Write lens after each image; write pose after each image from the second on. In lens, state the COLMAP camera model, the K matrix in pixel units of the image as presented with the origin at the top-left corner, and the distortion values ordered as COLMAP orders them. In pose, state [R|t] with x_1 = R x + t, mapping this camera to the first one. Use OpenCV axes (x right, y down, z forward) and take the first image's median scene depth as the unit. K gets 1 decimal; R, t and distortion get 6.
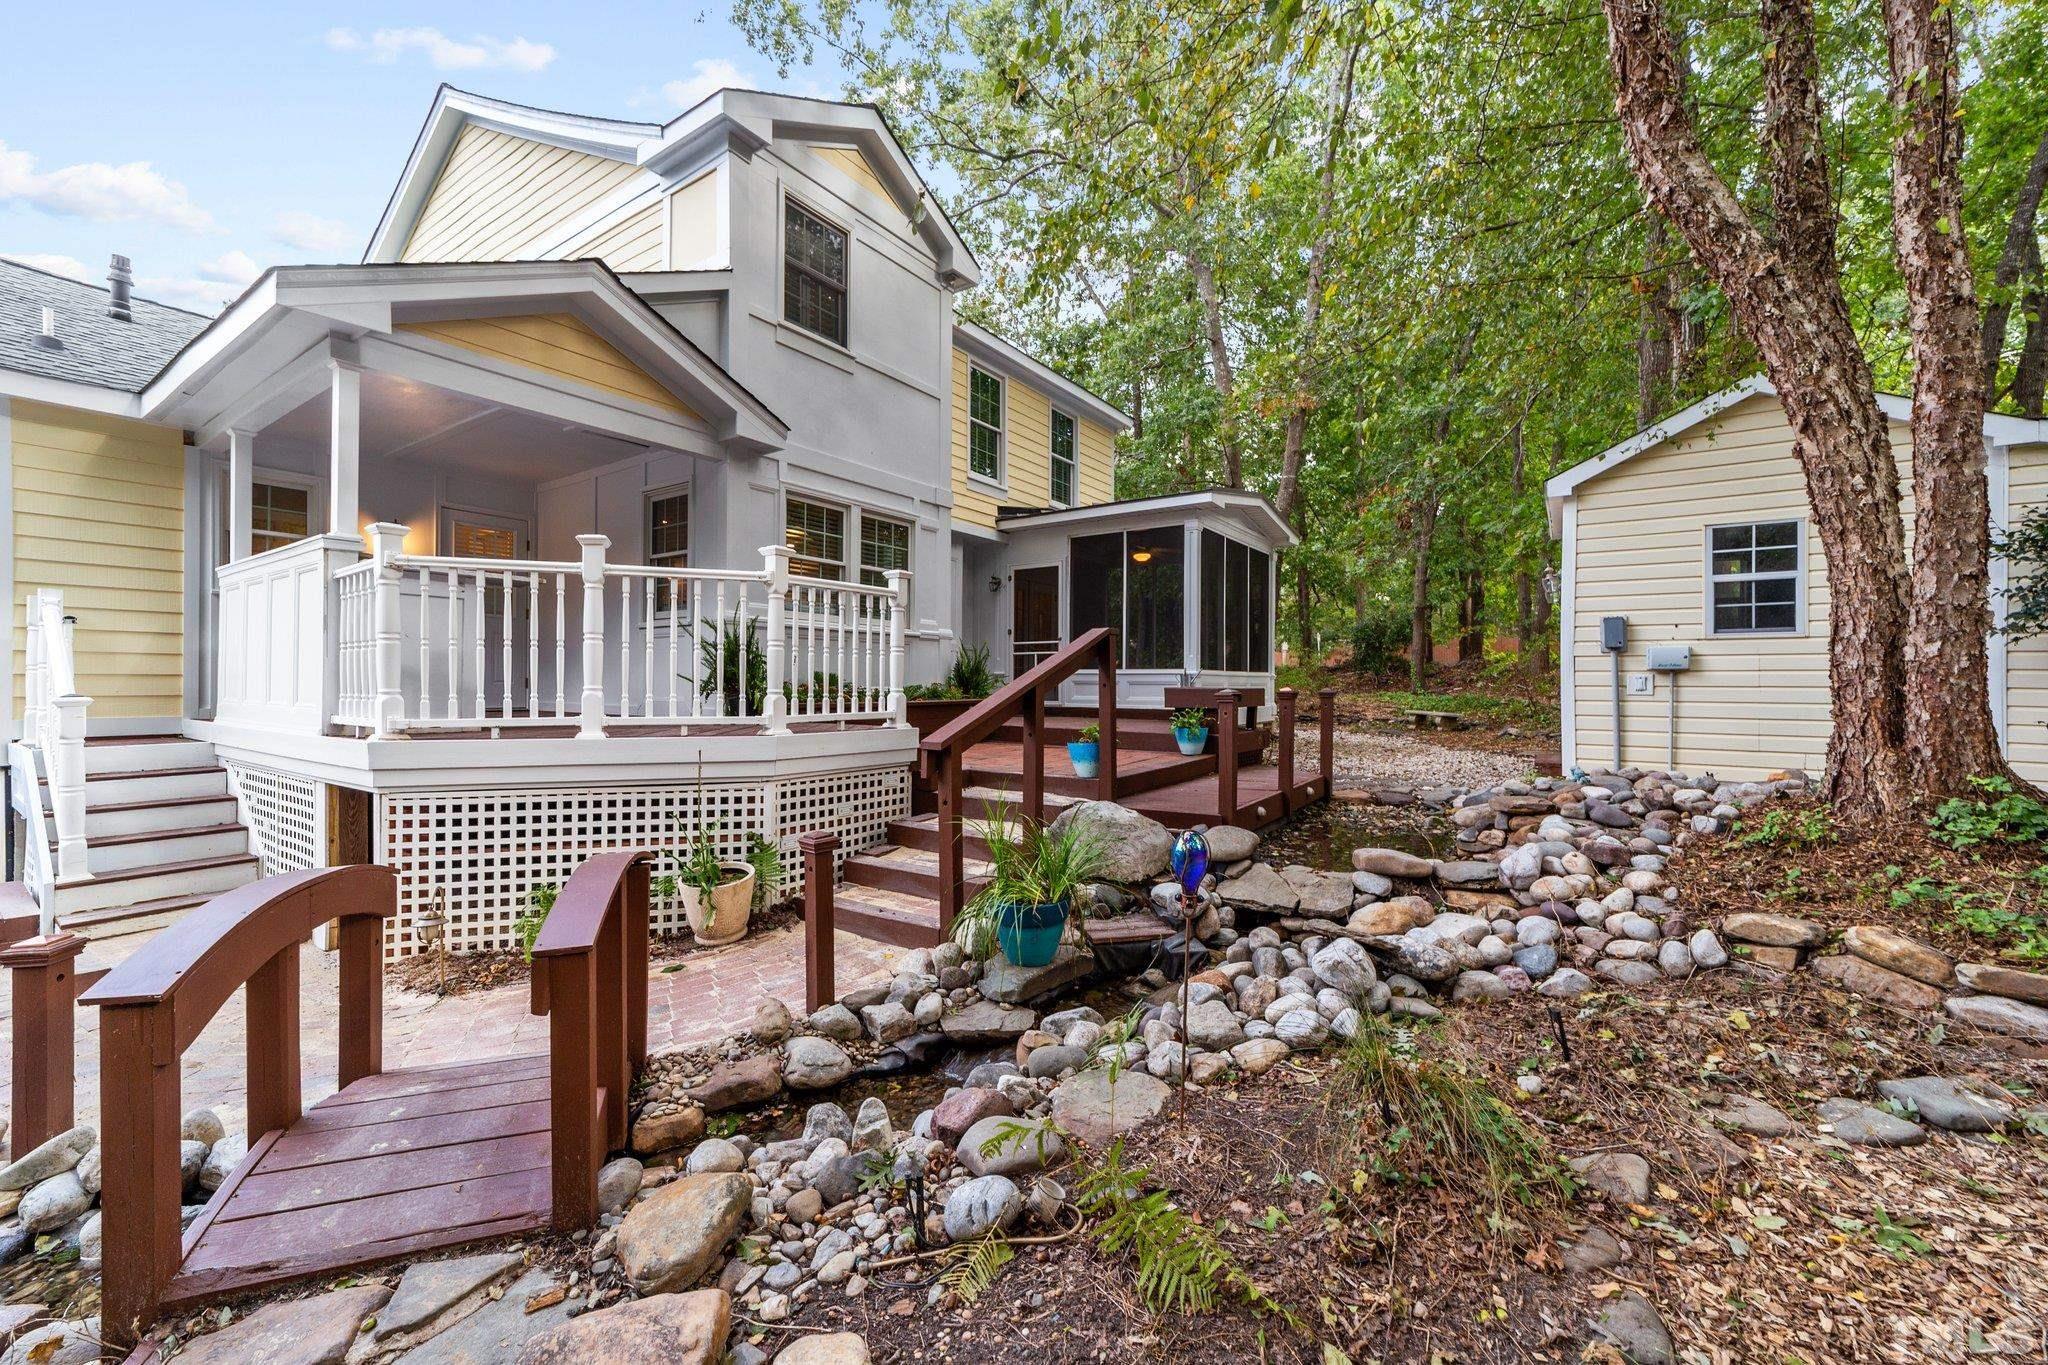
lens RADIAL K [[790.7, 0, 1030.8], [0, 790.7, 680.3], [0, 0, 1]] dist [-0.002609, 0.000083]
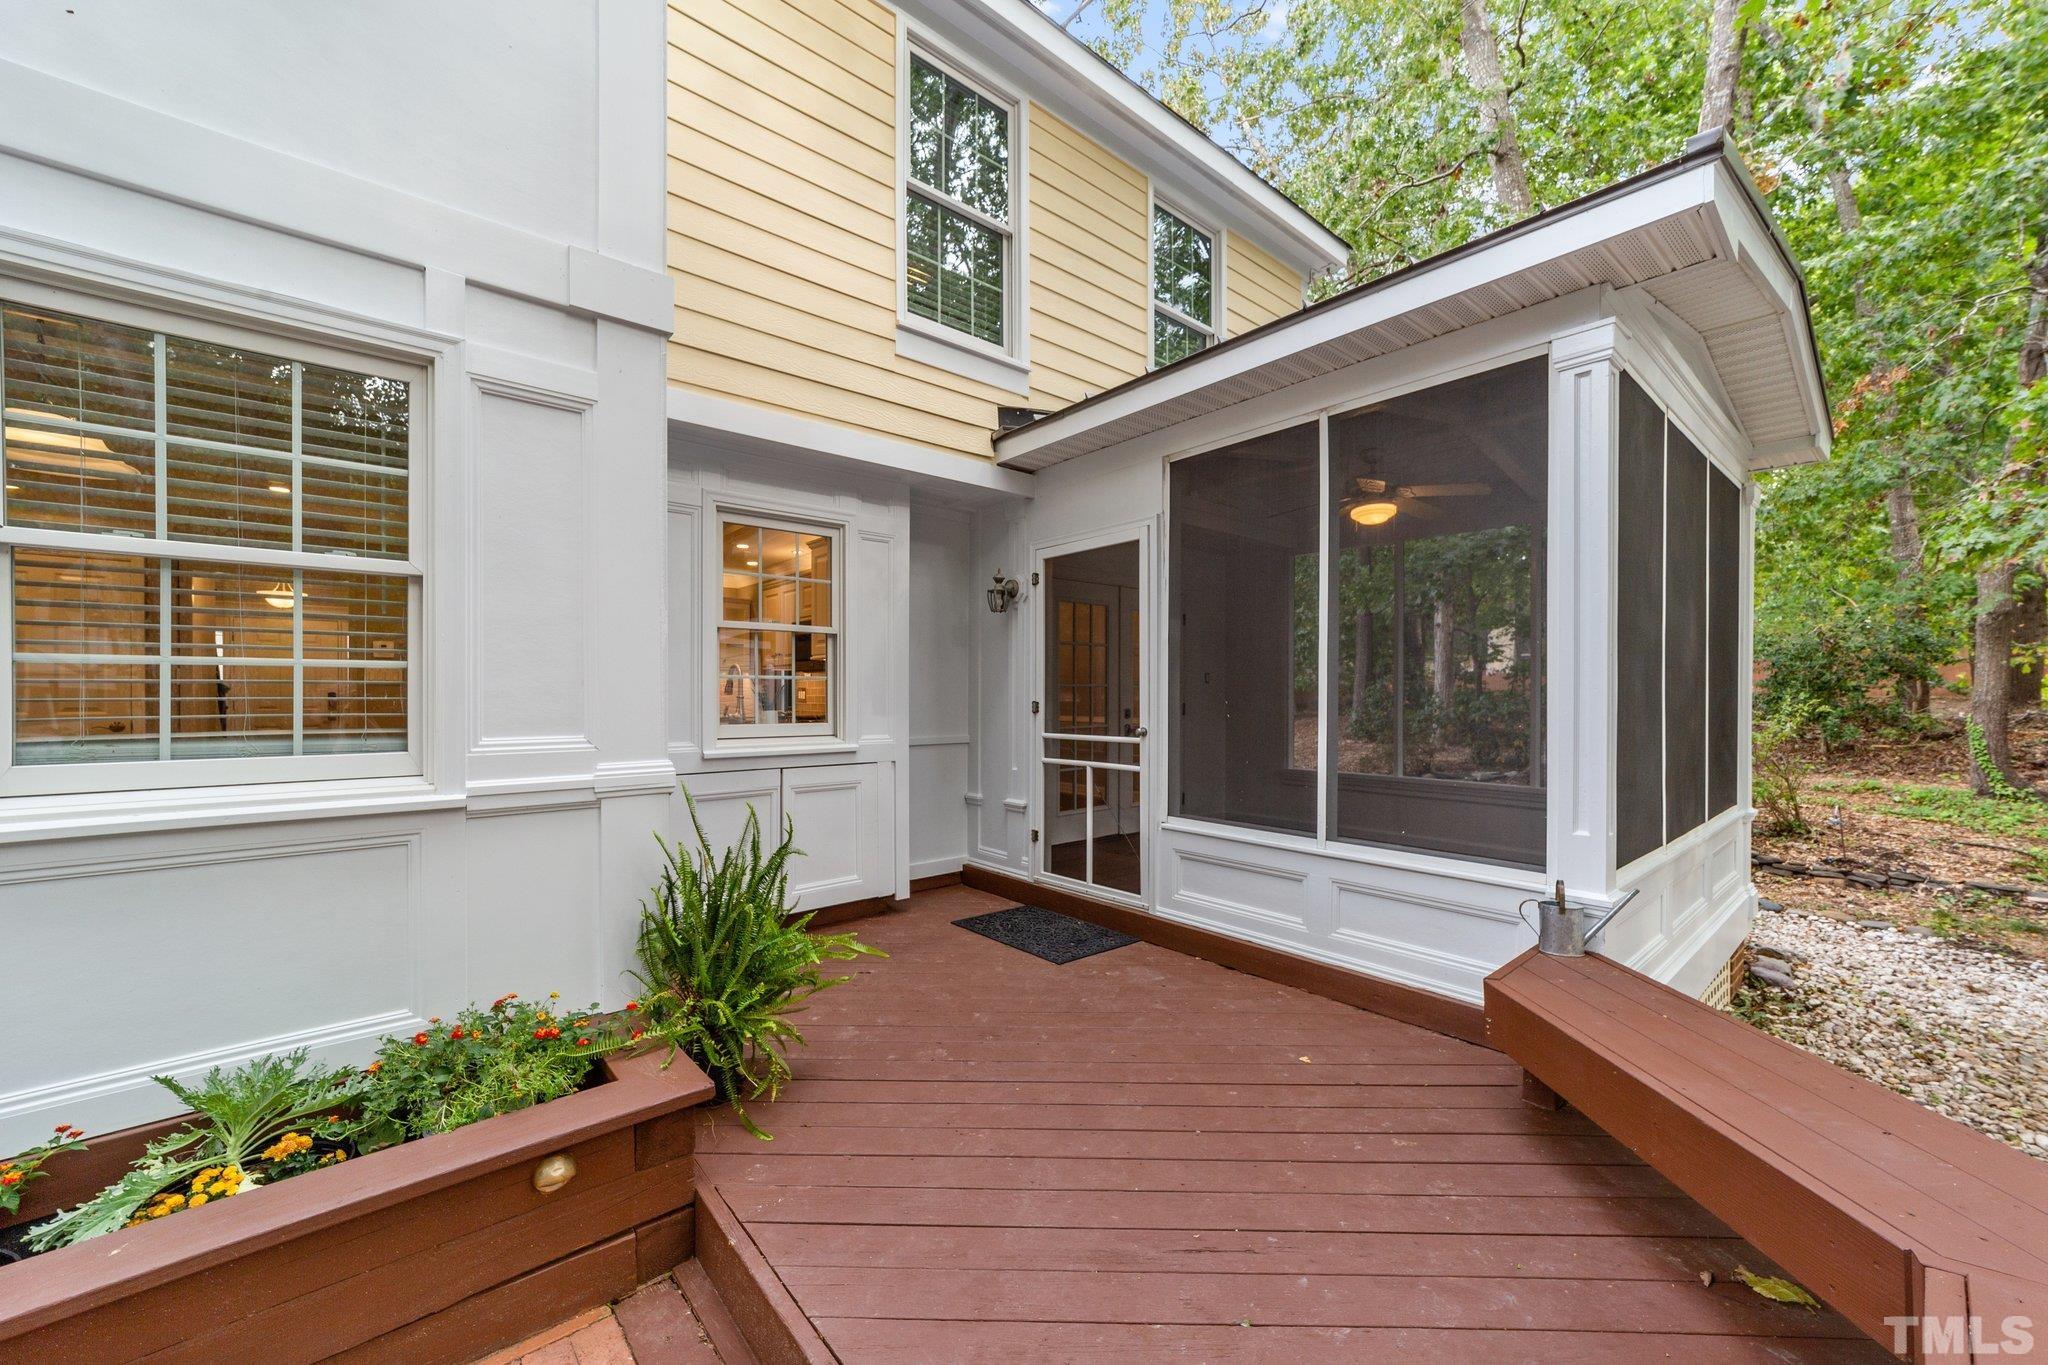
lens RADIAL K [[790.7, 0, 1016.7], [0, 790.7, 696.5], [0, 0, 1]] dist [-0.002609, 0.000083]
pose [[0.964185, -0.003037, -0.265215, 0.076884], [0.004047, 0.999986, 0.003263, -0.069501], [0.265201, -0.004219, 0.964184, 0.605396]]
